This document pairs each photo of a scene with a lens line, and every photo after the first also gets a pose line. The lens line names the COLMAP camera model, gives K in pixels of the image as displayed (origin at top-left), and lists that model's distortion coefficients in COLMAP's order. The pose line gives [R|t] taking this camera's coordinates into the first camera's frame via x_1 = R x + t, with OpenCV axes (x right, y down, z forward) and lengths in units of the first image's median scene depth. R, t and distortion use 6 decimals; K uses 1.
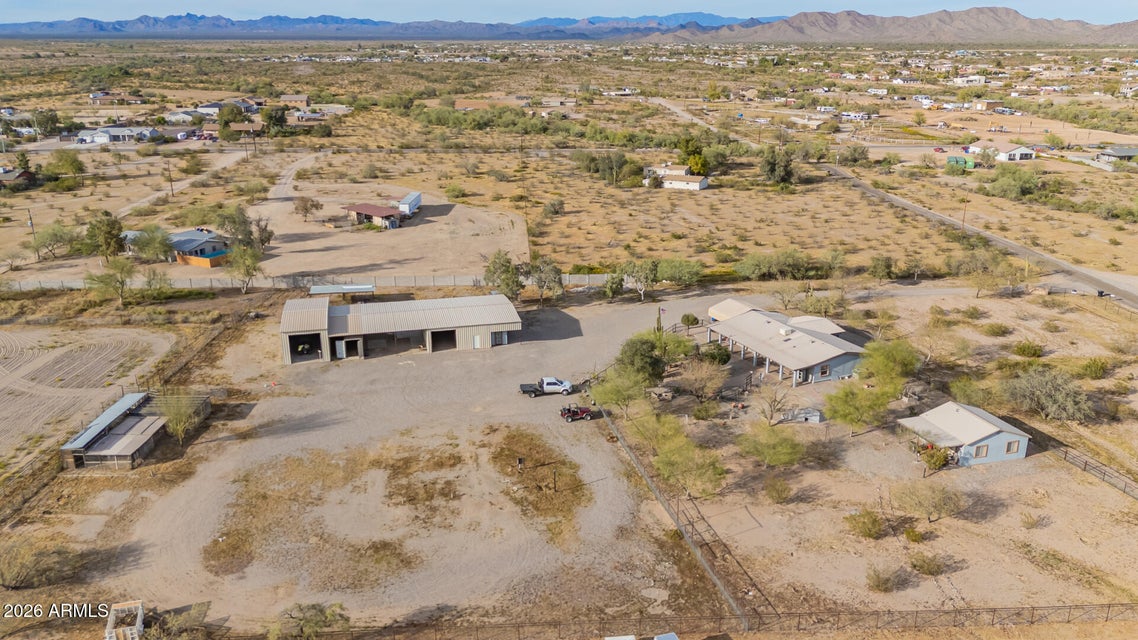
lens RADIAL K [[849.4, 0, 579.2], [0, 849.4, 324.8], [0, 0, 1]] dist [0.088014, -0.095079]
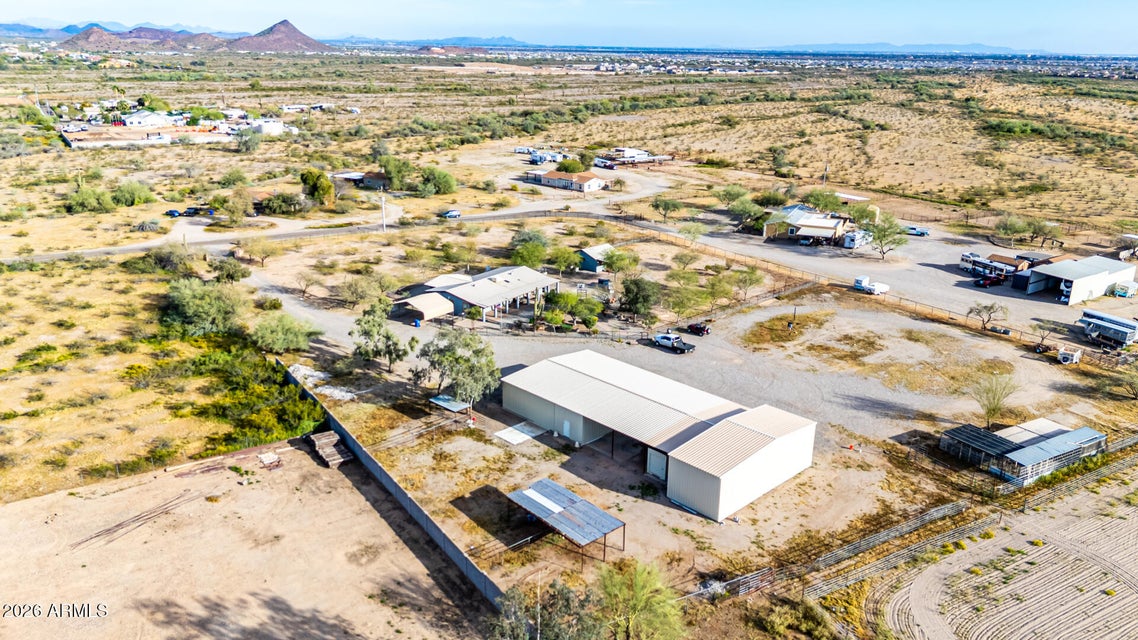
lens RADIAL K [[830.3, 0, 572.9], [0, 830.3, 321.0], [0, 0, 1]] dist [0.090199, -0.109051]
pose [[-0.497123, -0.280017, 0.821255, -1.044152], [0.252147, 0.859028, 0.445526, -0.574592], [-0.830236, 0.428558, -0.356437, 1.775999]]
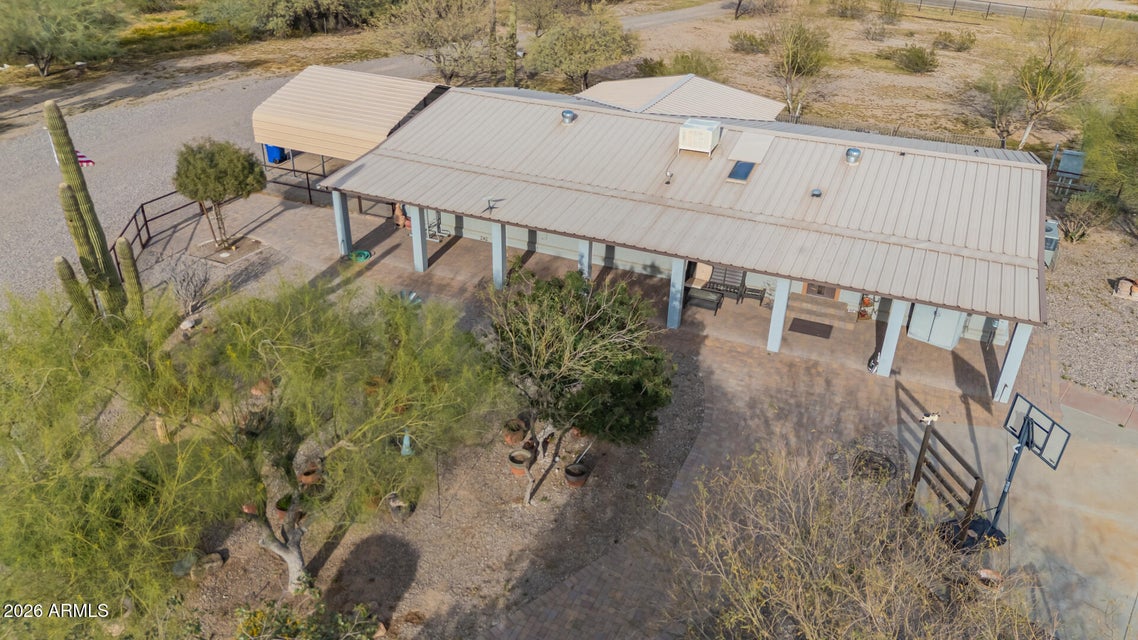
lens RADIAL K [[823.1, 0, 583.8], [0, 823.1, 335.9], [0, 0, 1]] dist [0.075239, -0.082977]
pose [[0.744549, -0.316903, 0.587553, 0.090125], [0.180530, 0.942929, 0.279811, -0.012833], [-0.642694, -0.102262, 0.759268, 1.104977]]
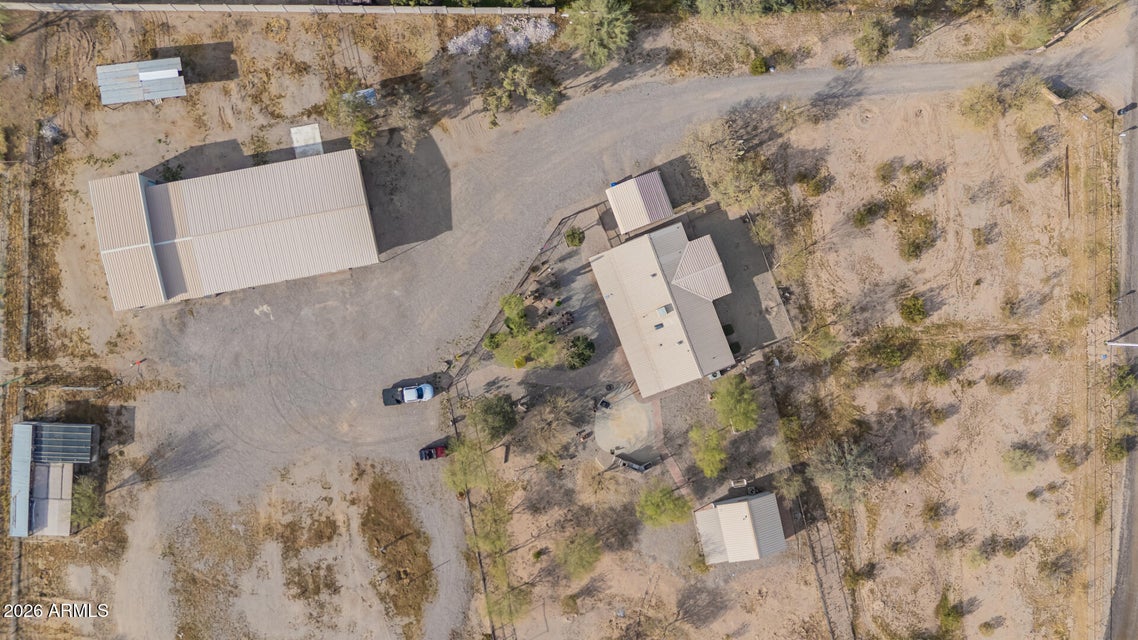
lens RADIAL K [[849.4, 0, 579.2], [0, 849.4, 324.8], [0, 0, 1]] dist [0.088014, -0.095079]
pose [[0.997447, 0.060024, 0.038692, 0.150876], [-0.055039, 0.300889, 0.952070, -1.149708], [0.045505, -0.951768, 0.303425, 0.912637]]
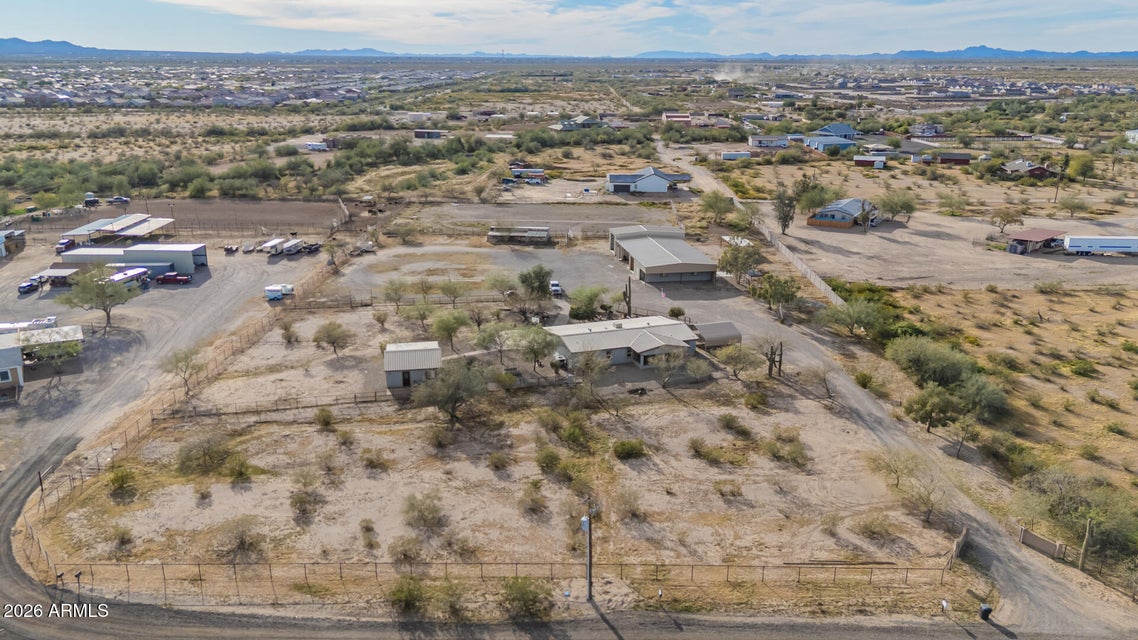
lens RADIAL K [[849.4, 0, 579.2], [0, 849.4, 324.8], [0, 0, 1]] dist [0.088014, -0.095079]
pose [[-0.067301, 0.297191, -0.952443, 1.661130], [-0.315496, 0.899286, 0.302898, -0.398040], [0.946537, 0.320877, 0.033240, 1.203886]]
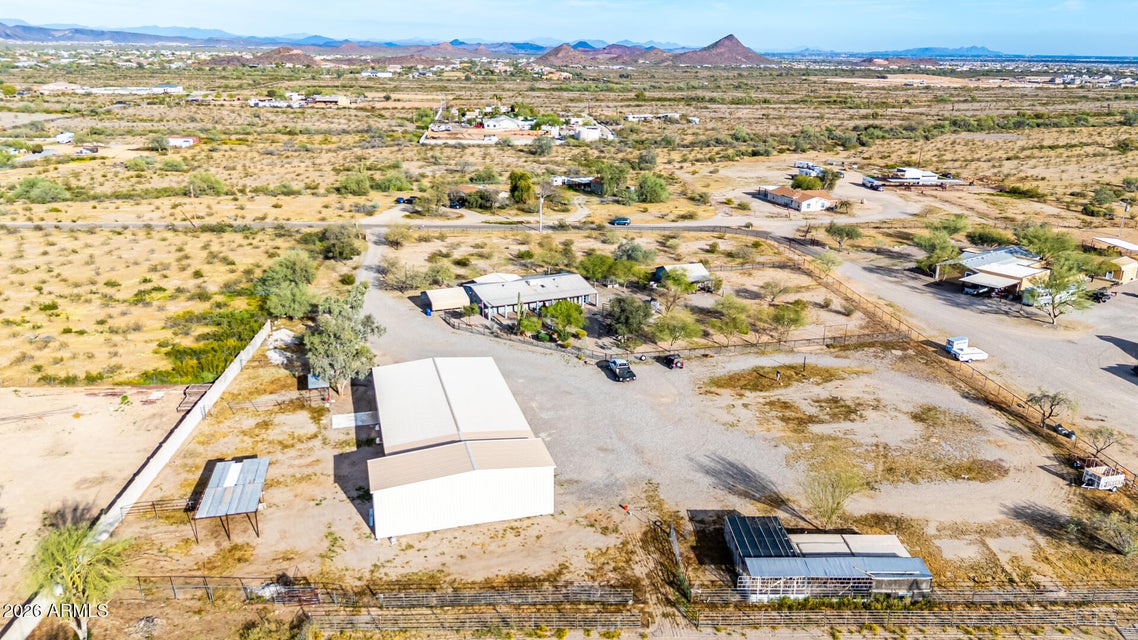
lens RADIAL K [[830.3, 0, 572.9], [0, 830.3, 321.0], [0, 0, 1]] dist [0.090199, -0.109051]
pose [[-0.019839, -0.308164, 0.951126, -1.194269], [0.296172, 0.906804, 0.299981, -0.369223], [-0.954929, 0.287648, 0.073280, 1.142222]]
